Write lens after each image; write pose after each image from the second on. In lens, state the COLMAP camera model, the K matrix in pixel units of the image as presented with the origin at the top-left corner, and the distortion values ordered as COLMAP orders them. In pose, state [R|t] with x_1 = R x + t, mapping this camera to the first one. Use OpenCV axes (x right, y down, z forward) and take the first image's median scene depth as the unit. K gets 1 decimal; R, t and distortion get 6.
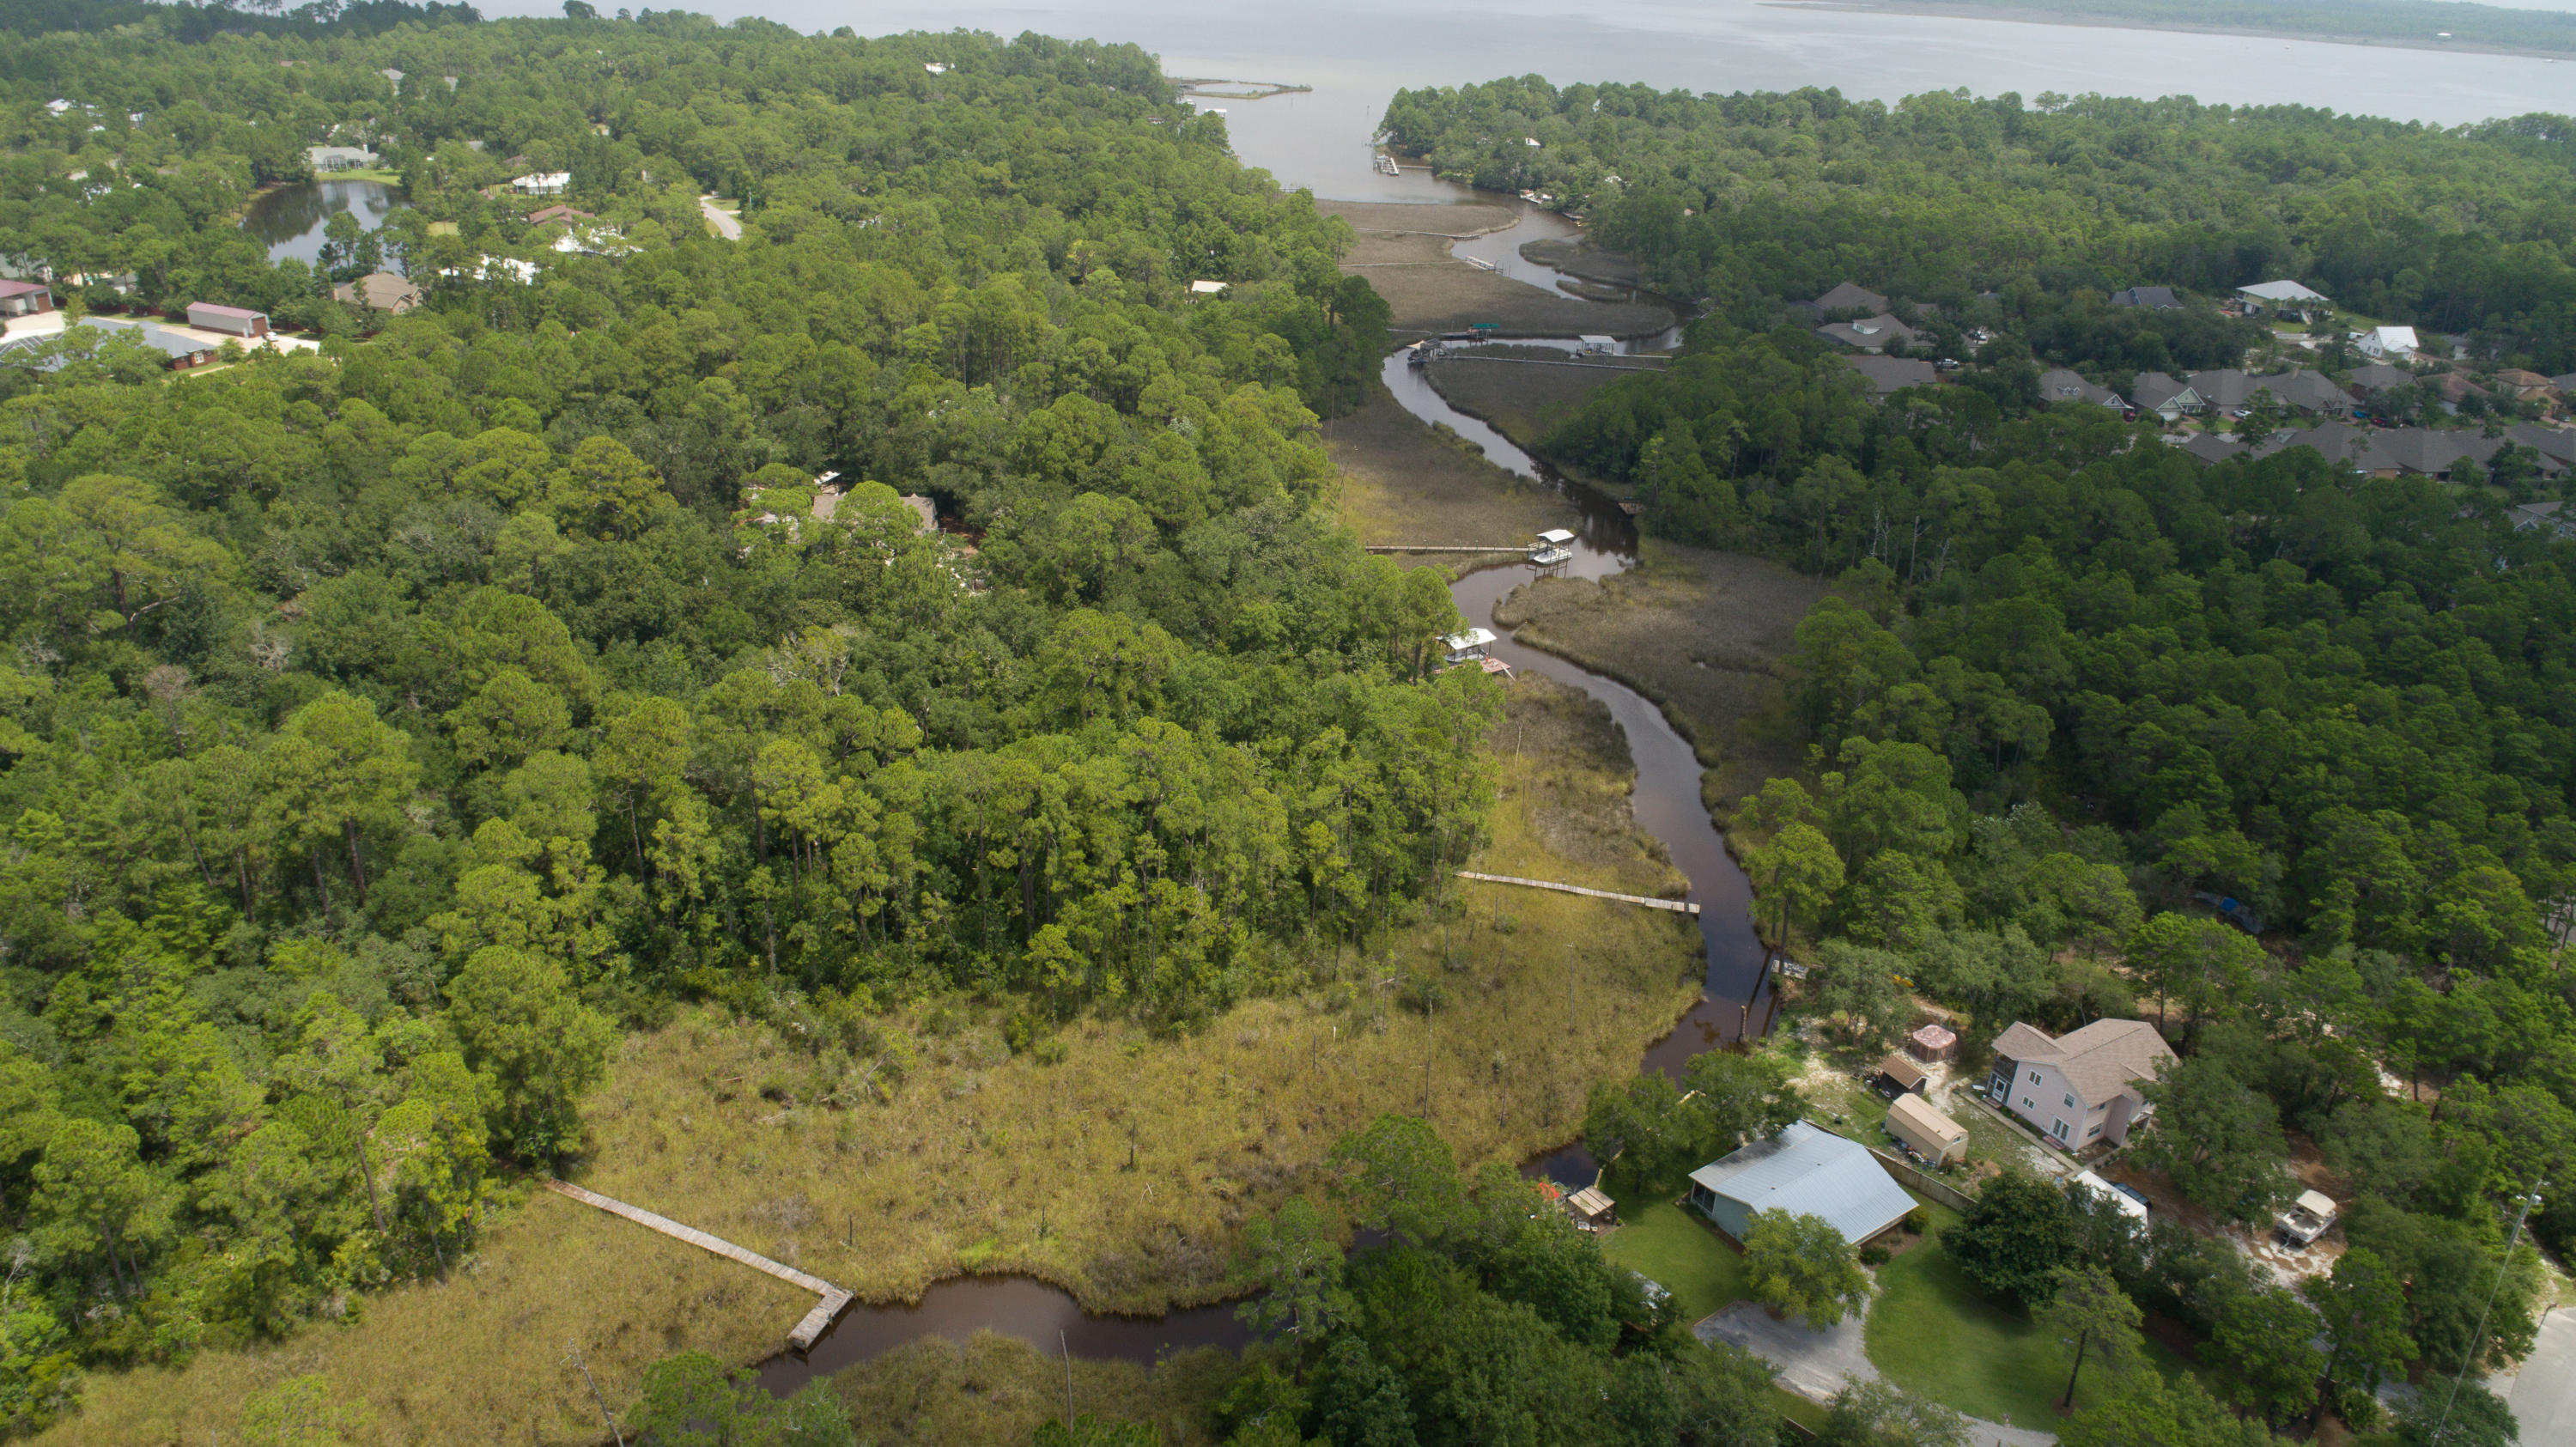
lens RADIAL K [[1726.4, 0, 1290.3], [0, 1726.4, 723.7], [0, 0, 1]] dist [0.001614, 0.000276]
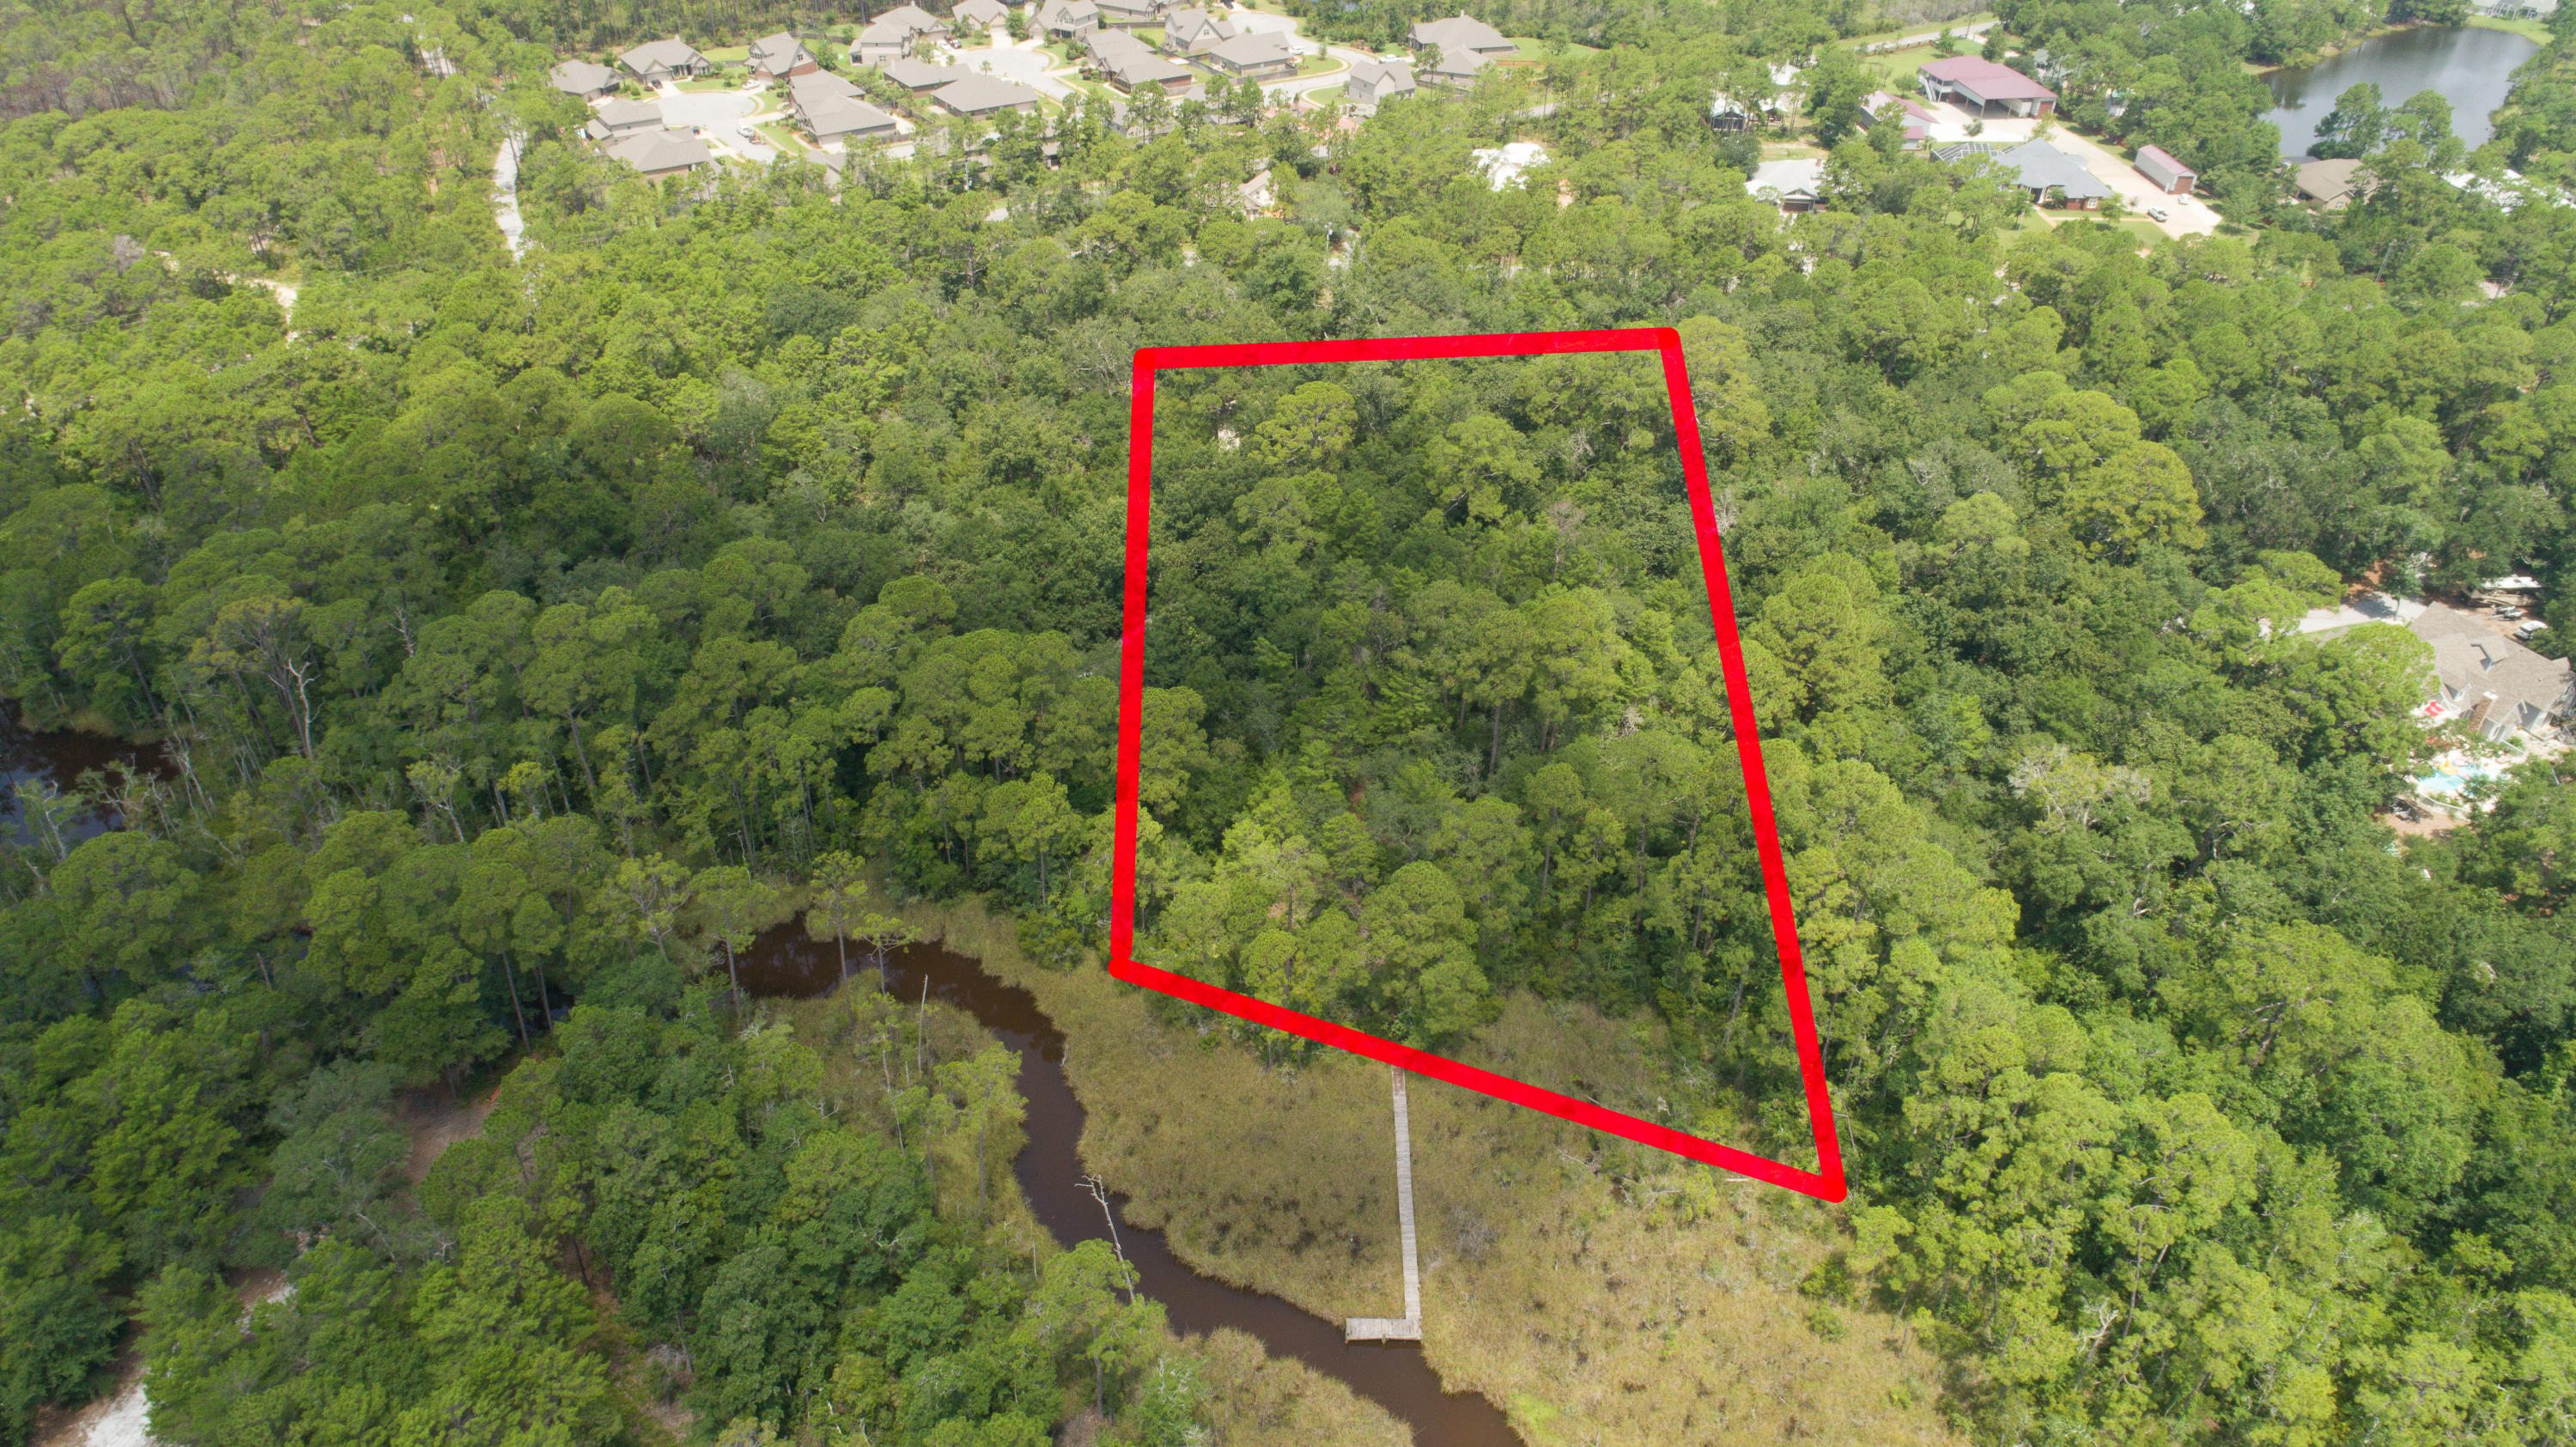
lens RADIAL K [[1726.4, 0, 1289.0], [0, 1726.4, 723.1], [0, 0, 1]] dist [0.001614, 0.000276]
pose [[0.396492, 0.500083, -0.769877, 0.276399], [-0.402792, 0.848345, 0.343612, -0.258570], [0.824956, 0.173861, 0.537791, 0.265679]]
